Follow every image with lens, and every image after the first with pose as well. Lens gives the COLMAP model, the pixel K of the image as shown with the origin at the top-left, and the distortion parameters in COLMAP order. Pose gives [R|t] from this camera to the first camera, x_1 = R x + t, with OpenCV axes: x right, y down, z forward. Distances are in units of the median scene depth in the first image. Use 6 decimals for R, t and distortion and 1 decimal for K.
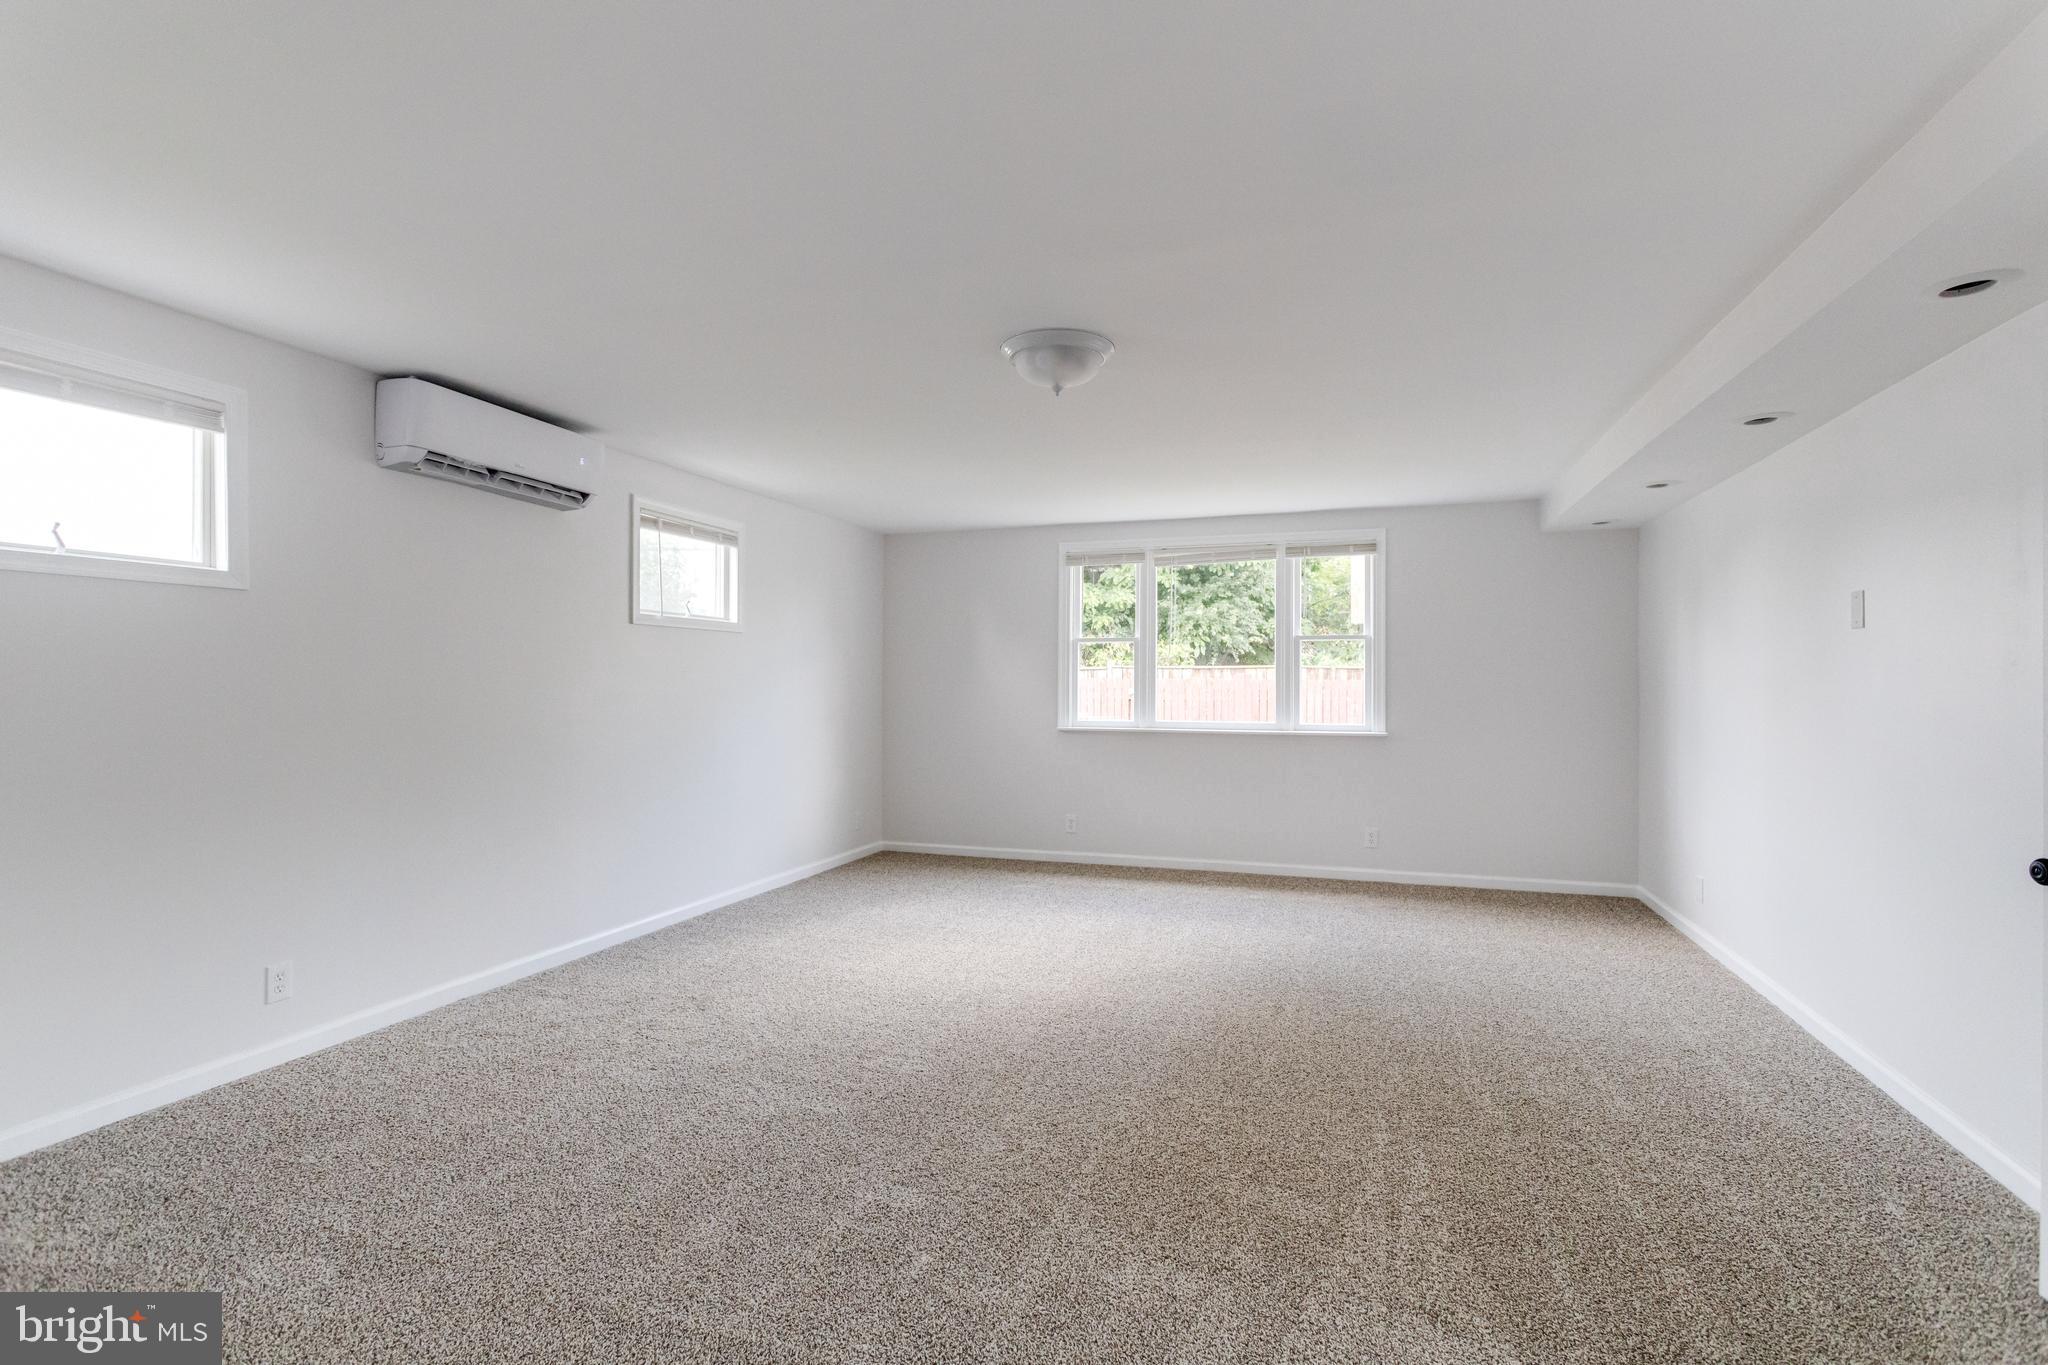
lens RADIAL K [[975.2, 0, 1037.7], [0, 975.2, 678.3], [0, 0, 1]] dist [0.007865, -0.006466]
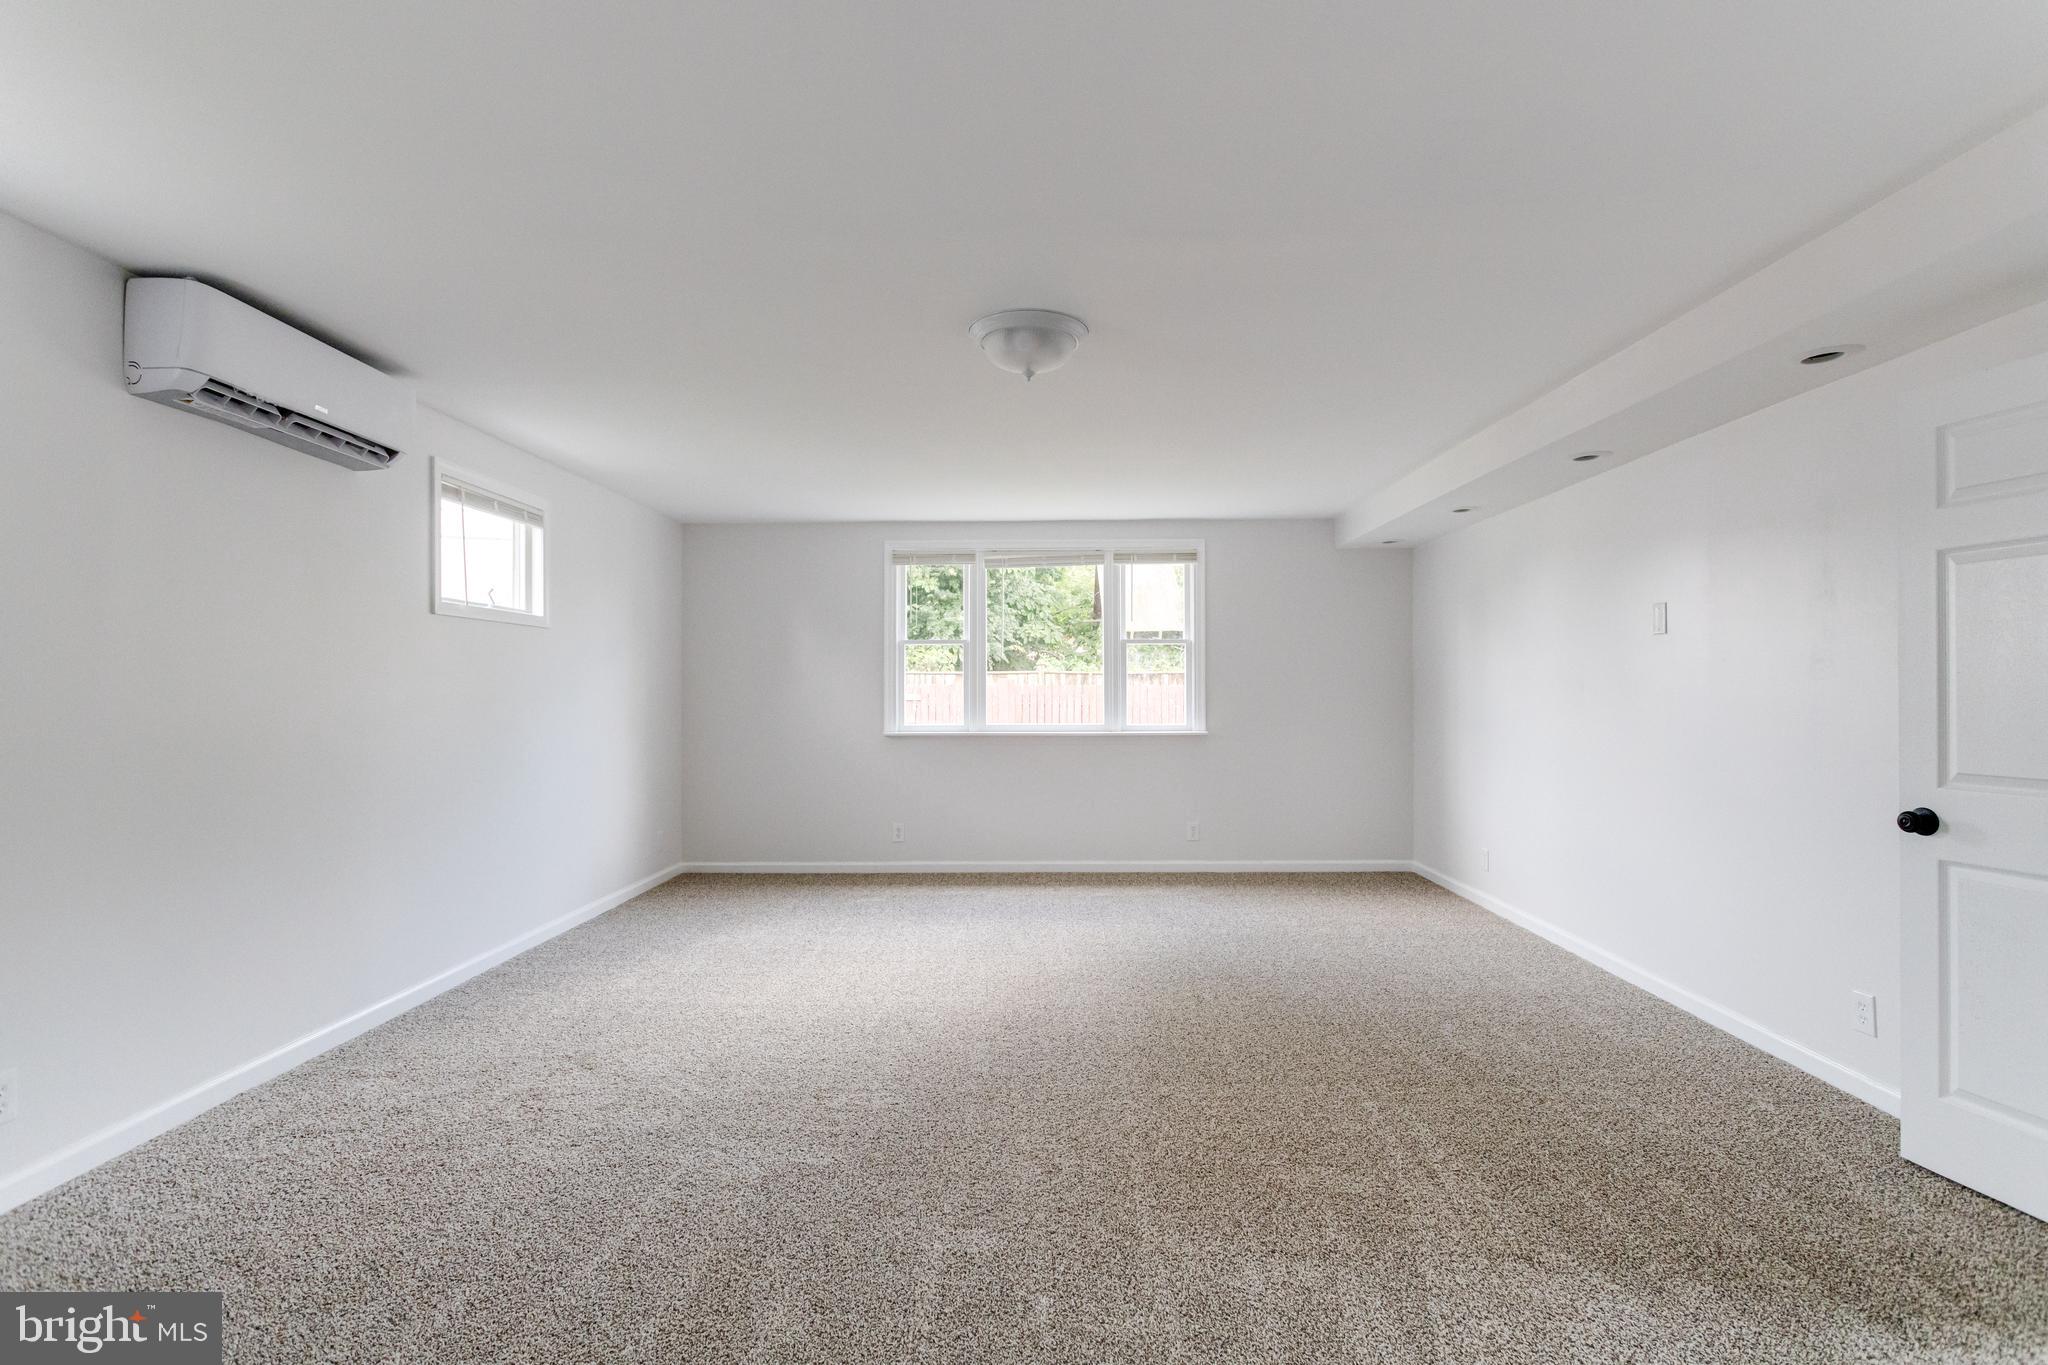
lens RADIAL K [[975.2, 0, 1042.4], [0, 975.2, 687.9], [0, 0, 1]] dist [0.007865, -0.006466]
pose [[0.951219, -0.004262, 0.308486, -0.181102], [0.003803, 0.999991, 0.002091, 0.006829], [-0.308492, -0.000816, 0.951227, 0.057376]]
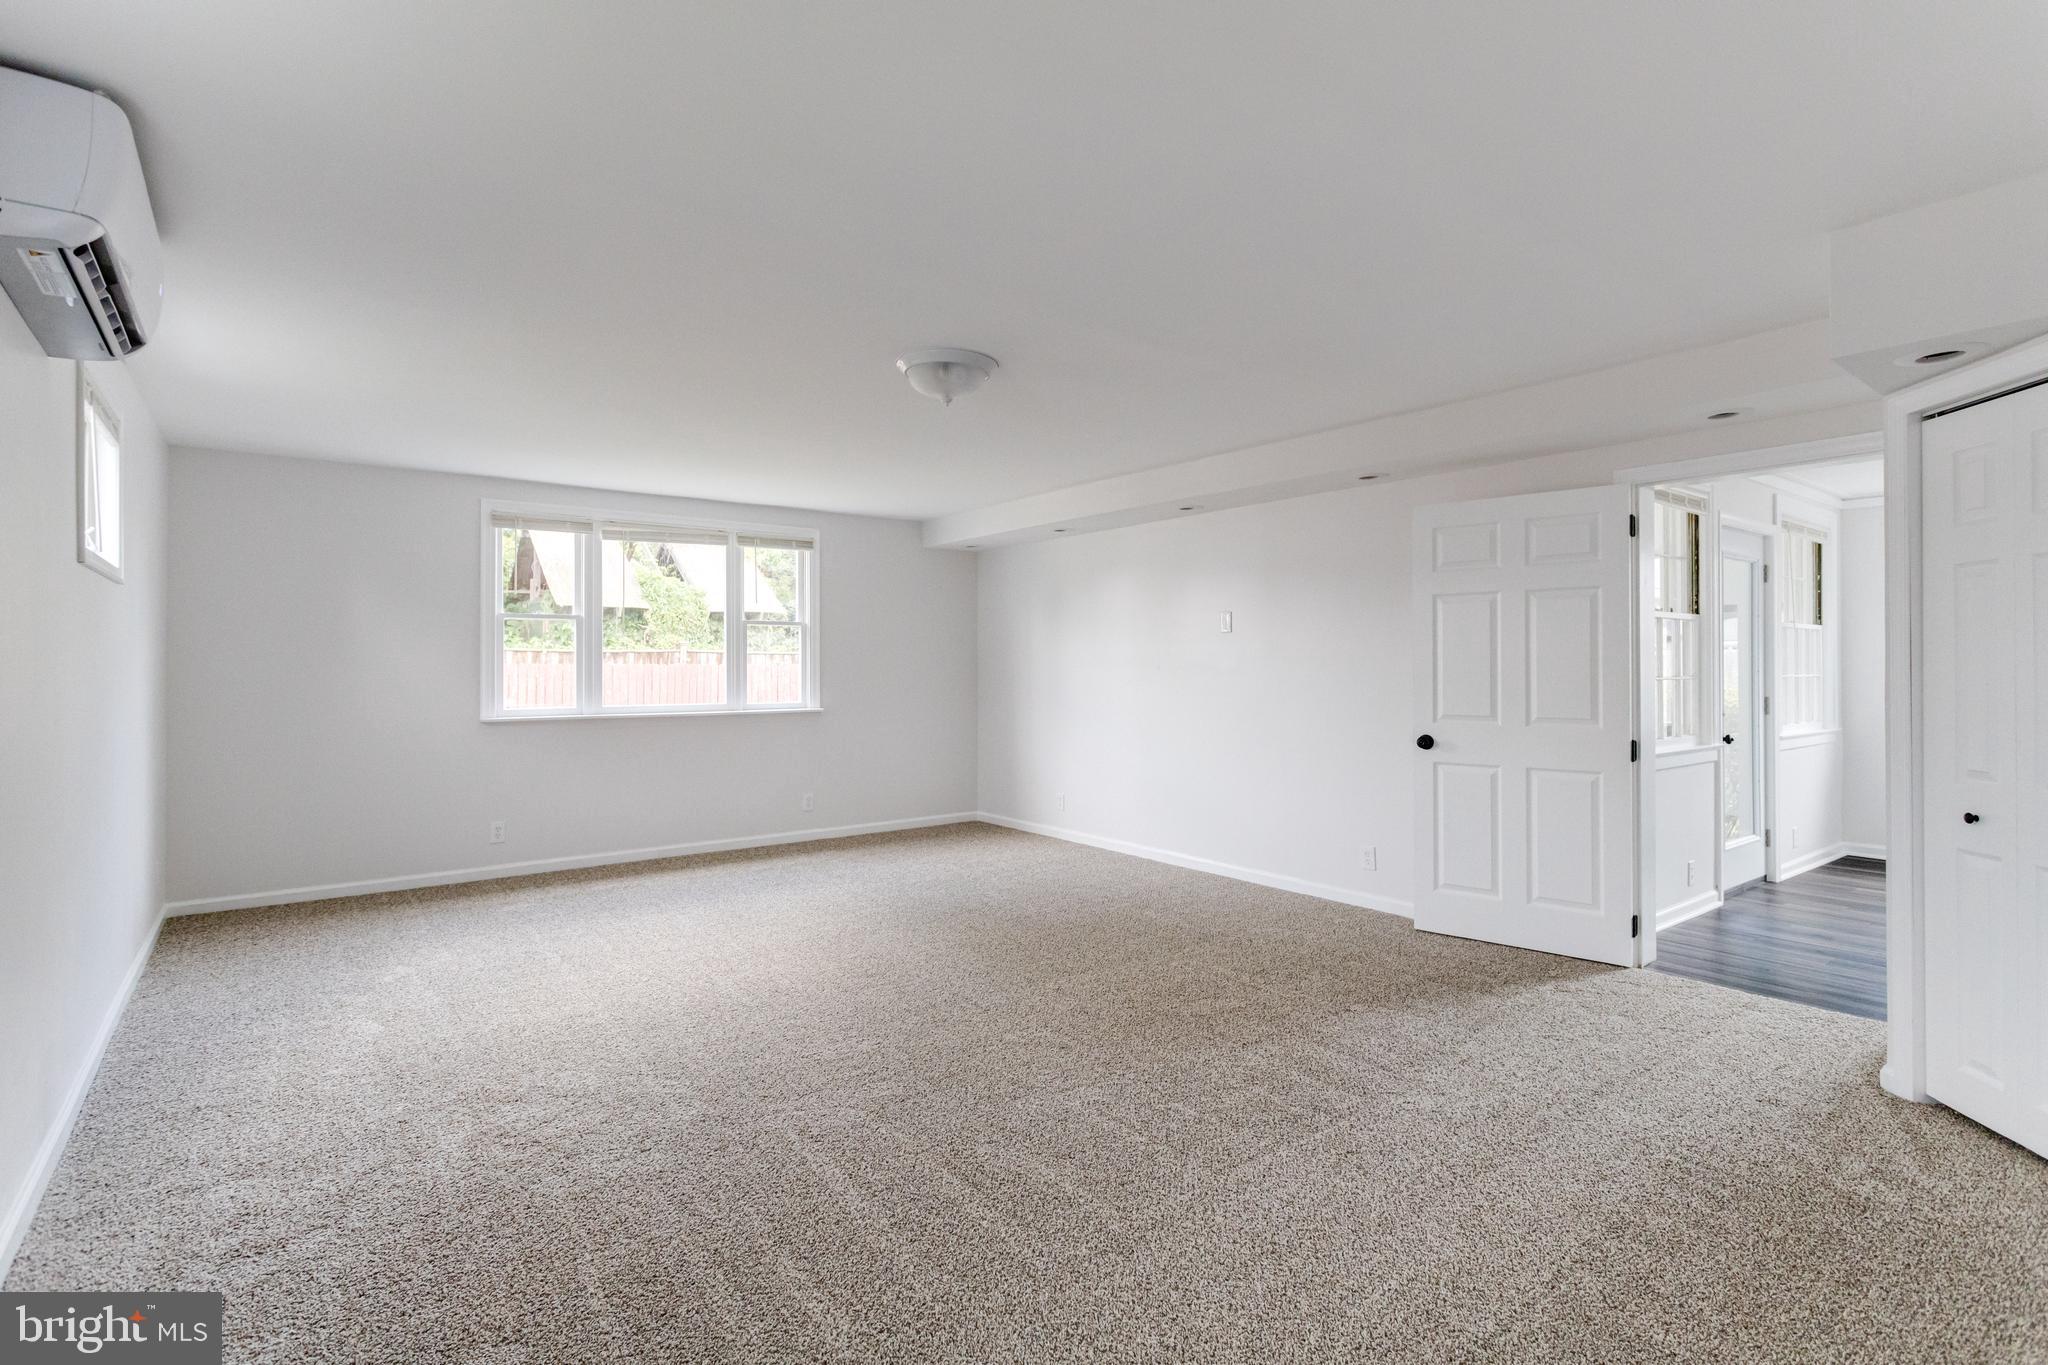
lens RADIAL K [[975.2, 0, 1040.1], [0, 975.2, 666.1], [0, 0, 1]] dist [0.007865, -0.006466]
pose [[0.552122, -0.002782, 0.833759, -0.586942], [0.000411, 0.999995, 0.003065, 0.003773], [-0.833764, -0.001350, 0.552120, 0.199477]]
